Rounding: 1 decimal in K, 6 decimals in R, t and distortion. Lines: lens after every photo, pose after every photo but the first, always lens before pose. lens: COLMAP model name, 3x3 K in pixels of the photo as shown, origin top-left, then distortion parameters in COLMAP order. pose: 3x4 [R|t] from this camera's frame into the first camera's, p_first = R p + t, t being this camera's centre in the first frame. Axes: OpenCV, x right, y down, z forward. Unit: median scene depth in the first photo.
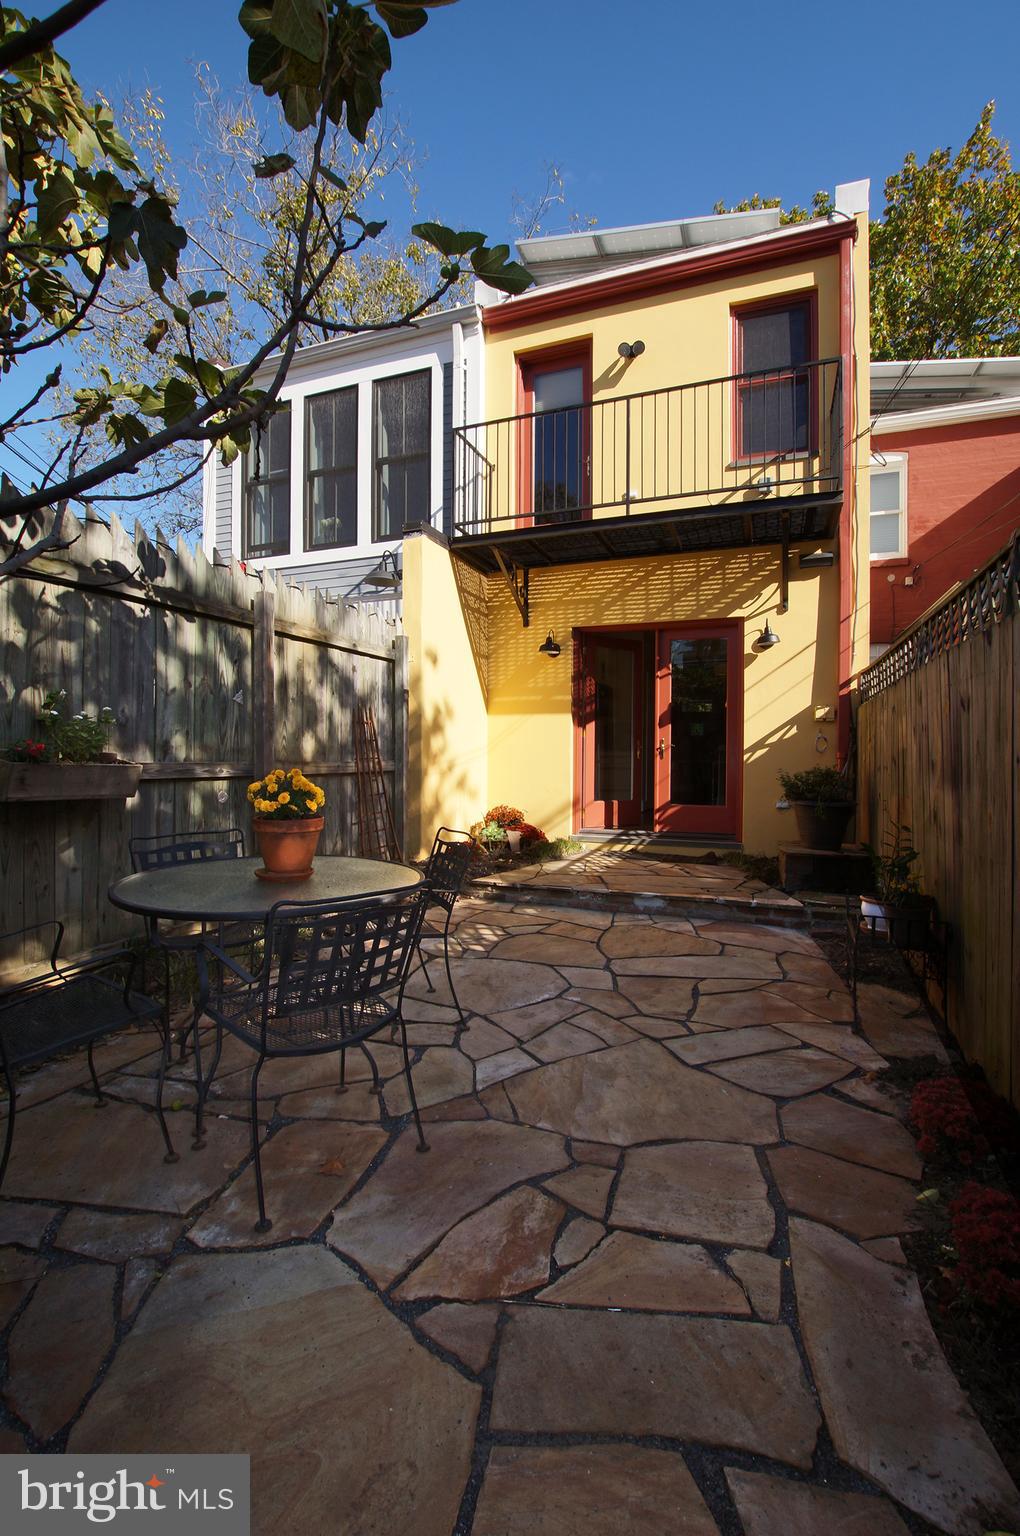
lens RADIAL K [[669.2, 0, 510.0], [0, 669.2, 768.0], [0, 0, 1]] dist [-0.026432, 0.000107]
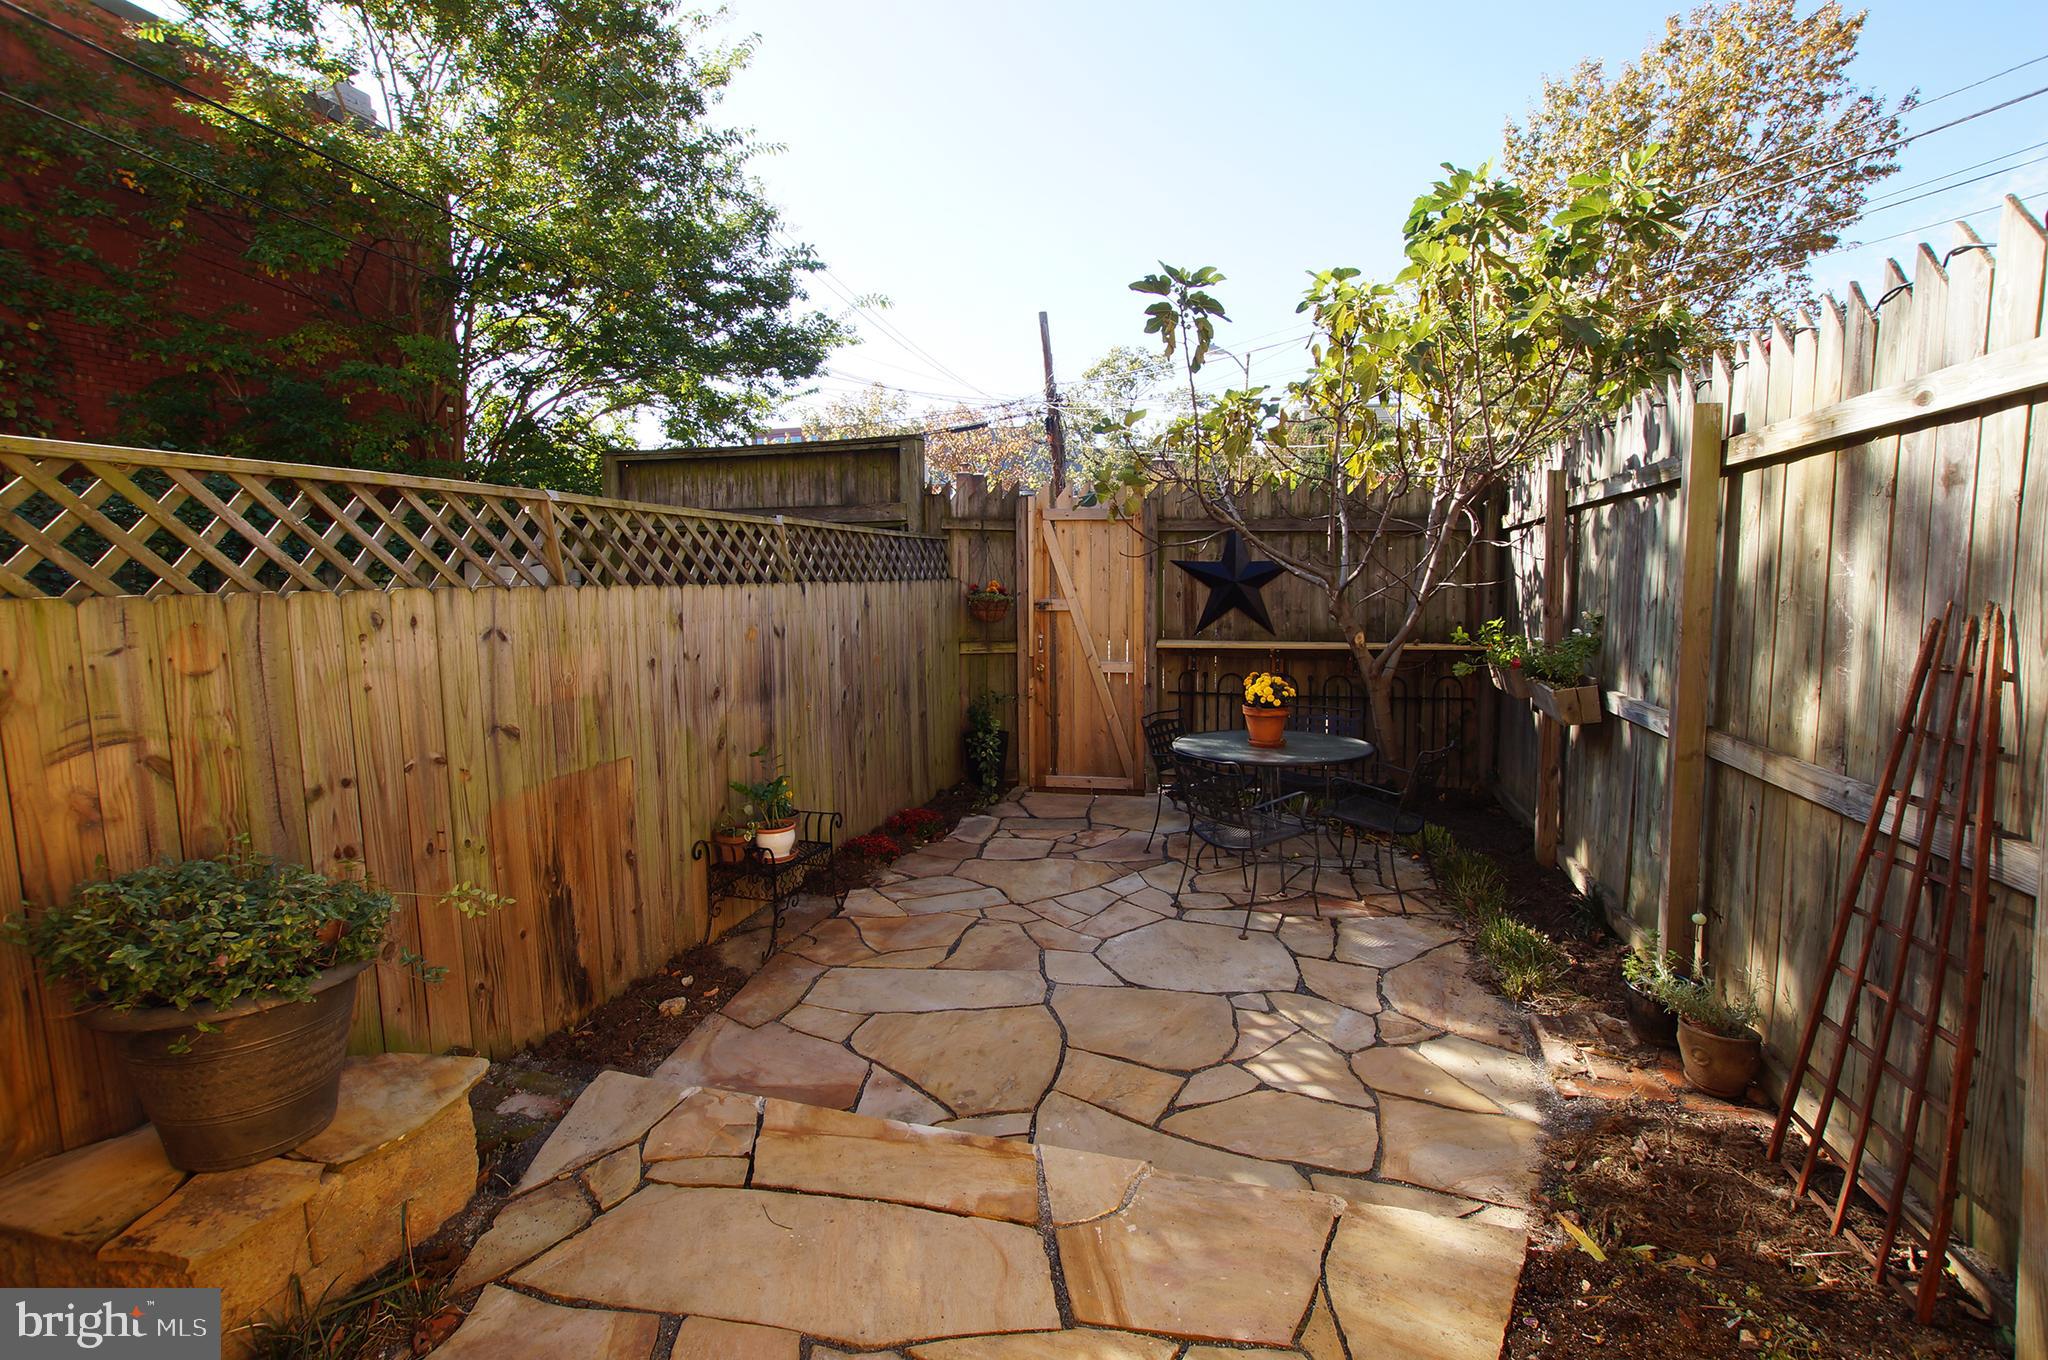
lens RADIAL K [[892.2, 0, 1024.0], [0, 892.2, 680.0], [0, 0, 1]] dist [-0.026432, 0.000107]
pose [[-0.995379, 0.009711, -0.095533, 0.362788], [-0.002621, 0.991755, 0.128119, -0.210554], [0.095990, 0.127777, -0.987147, 2.629779]]
